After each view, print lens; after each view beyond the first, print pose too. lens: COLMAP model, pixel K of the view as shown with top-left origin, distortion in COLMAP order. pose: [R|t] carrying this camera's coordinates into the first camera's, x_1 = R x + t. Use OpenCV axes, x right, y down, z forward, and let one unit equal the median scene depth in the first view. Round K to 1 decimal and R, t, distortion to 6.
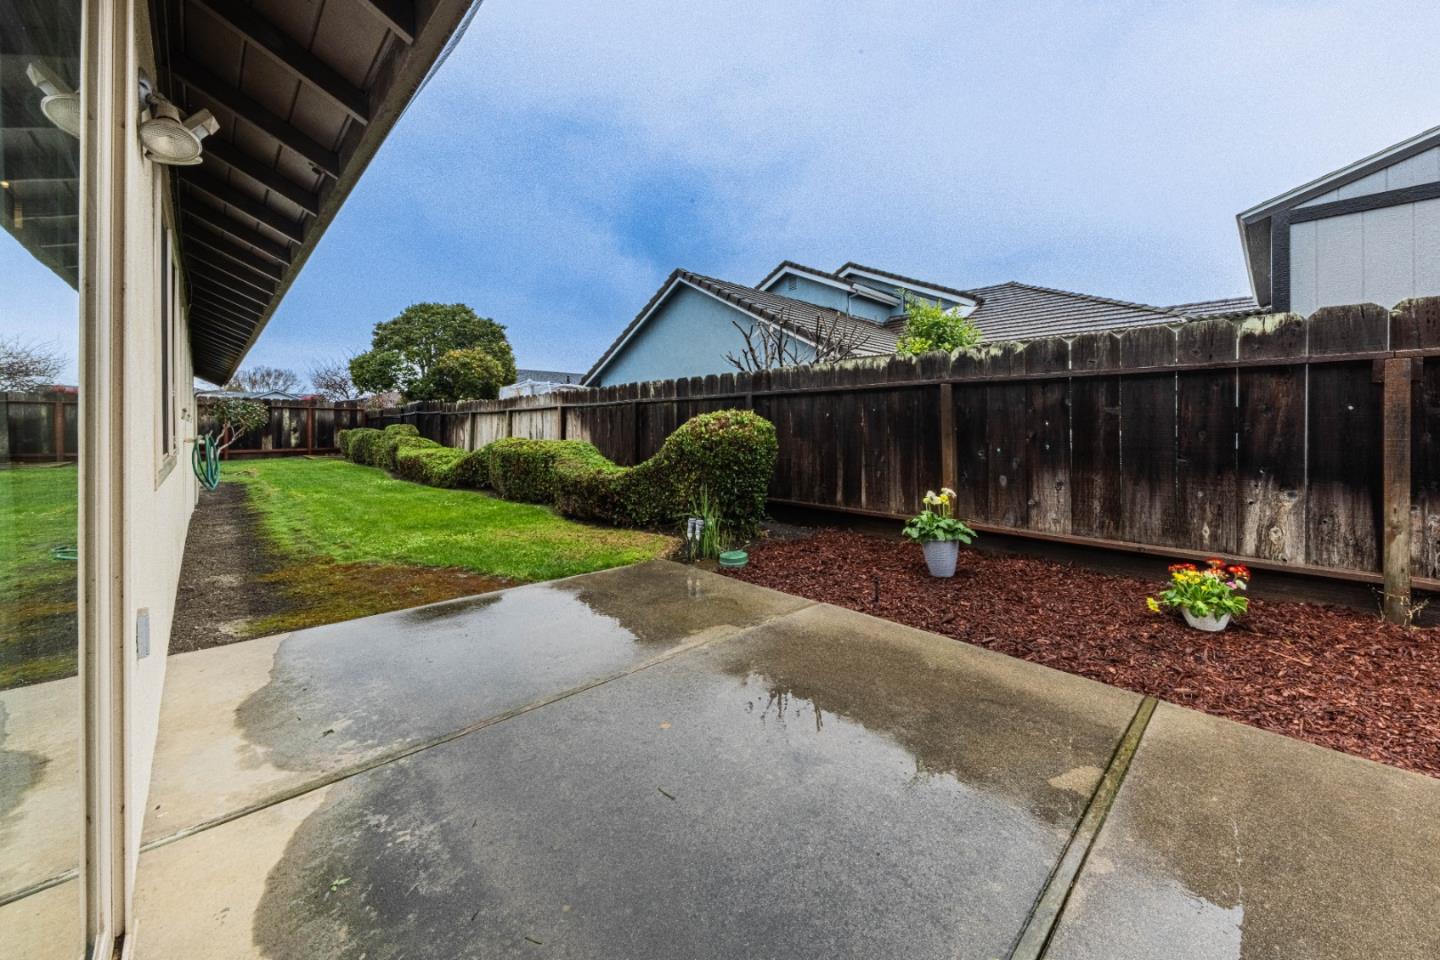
lens RADIAL K [[570.3, 0, 736.6], [0, 570.3, 420.6], [0, 0, 1]] dist [0.007539, -0.001049]
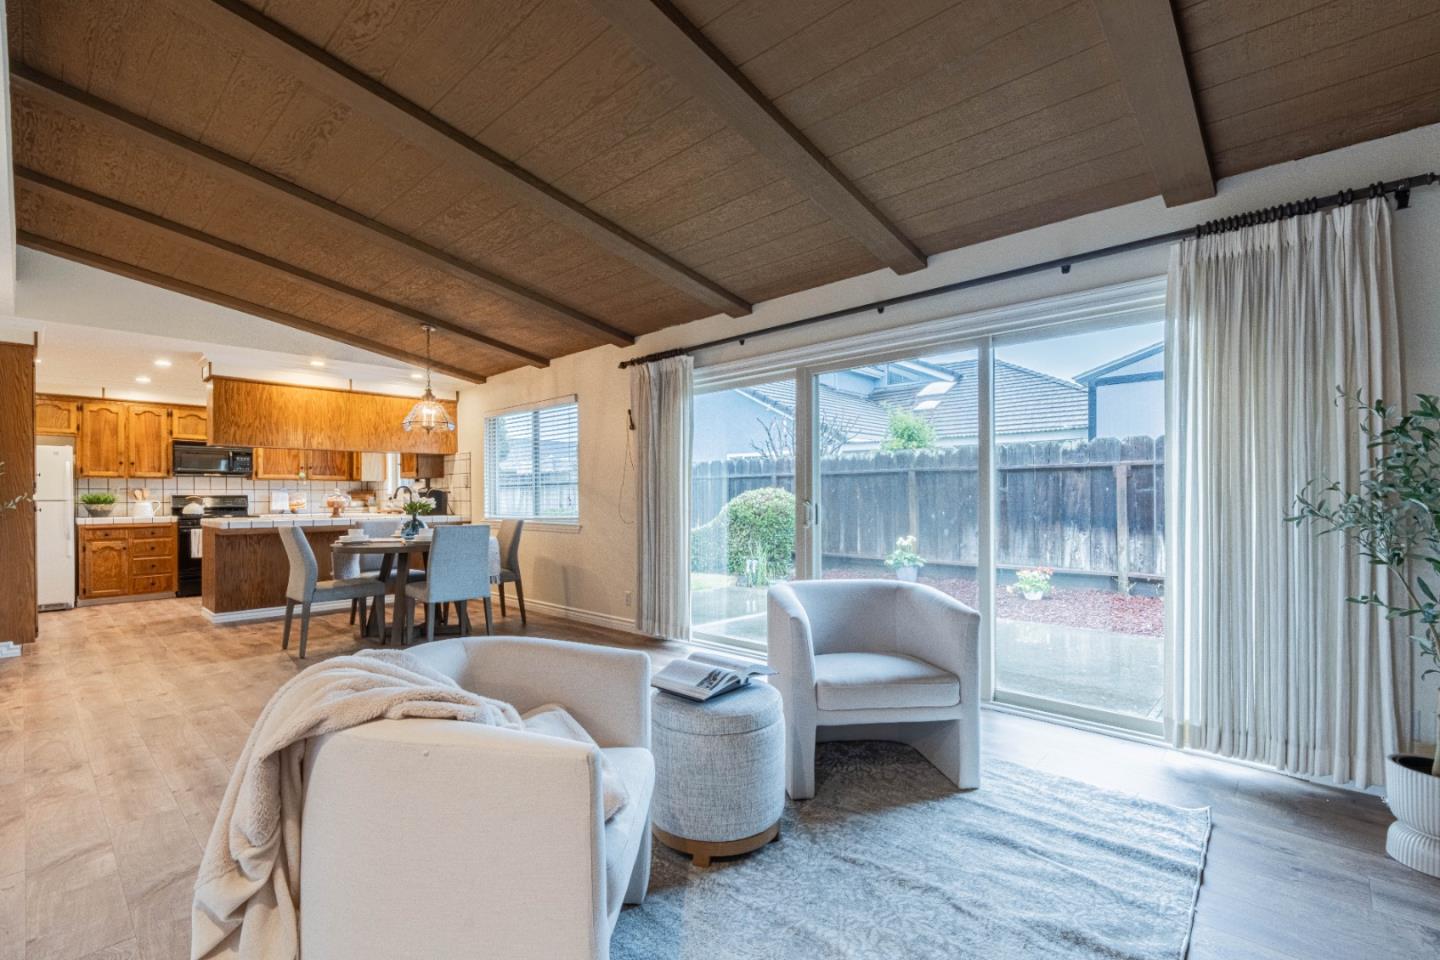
lens RADIAL K [[629.9, 0, 722.3], [0, 629.9, 493.3], [0, 0, 1]] dist [-0.000797, -0.003420]
pose [[0.999648, -0.007684, 0.025375, -0.216081], [0.007472, 0.999937, 0.008425, -0.025174], [-0.025438, -0.008233, 0.999642, -0.781425]]
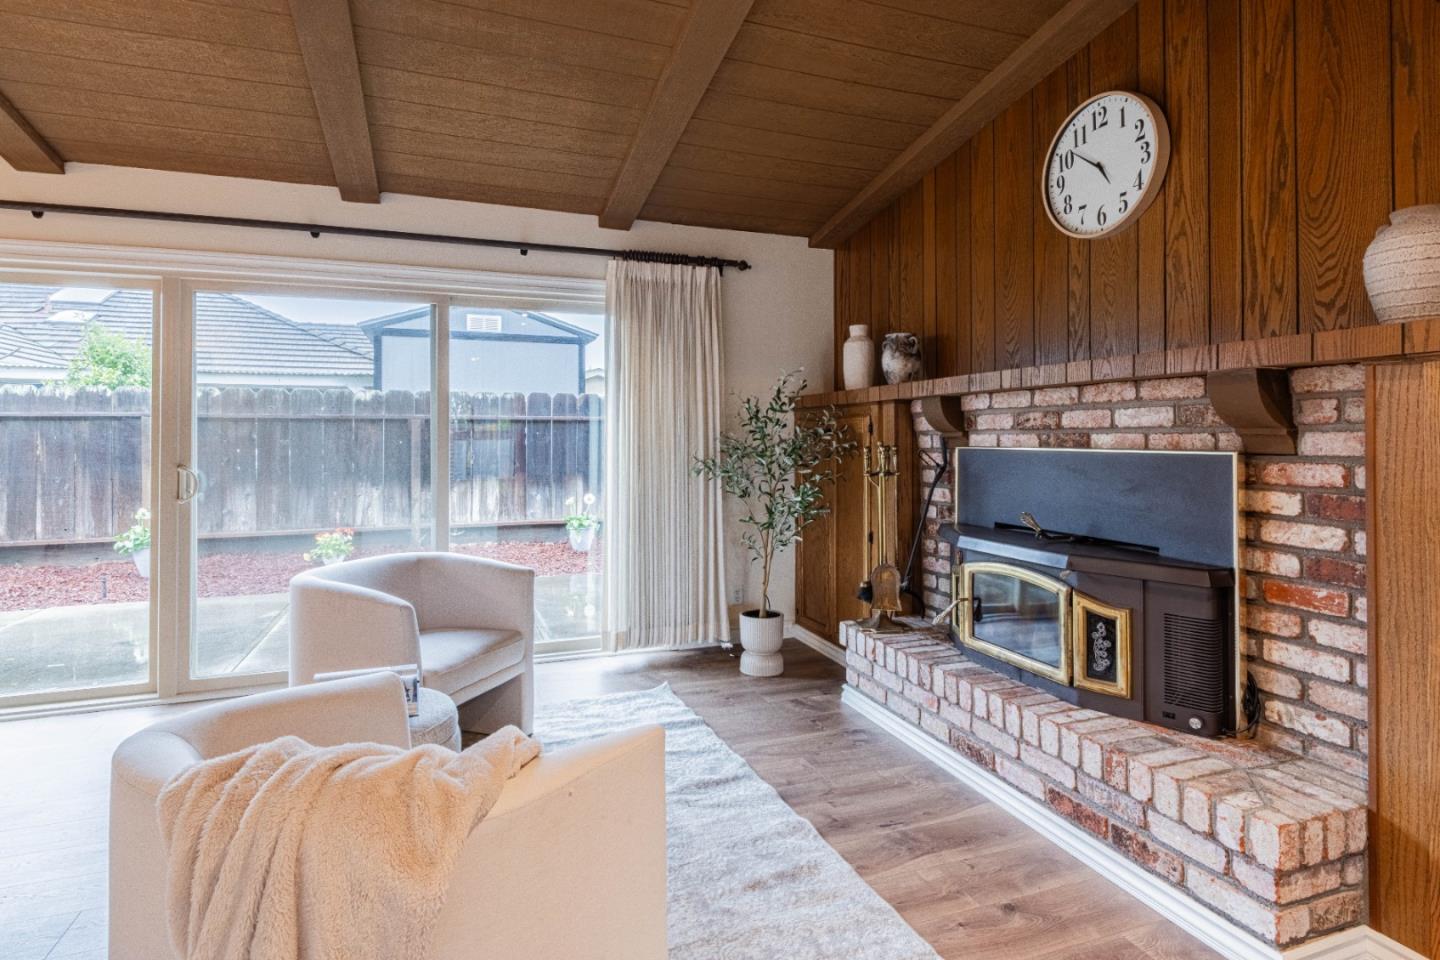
lens RADIAL K [[723.2, 0, 698.9], [0, 723.2, 430.6], [0, 0, 1]] dist [-0.004441, -0.000009]
pose [[0.446082, 0.005110, 0.894977, -0.471814], [-0.004605, 0.999984, -0.003414, -0.040097], [-0.894980, -0.002599, 0.446098, -0.695977]]
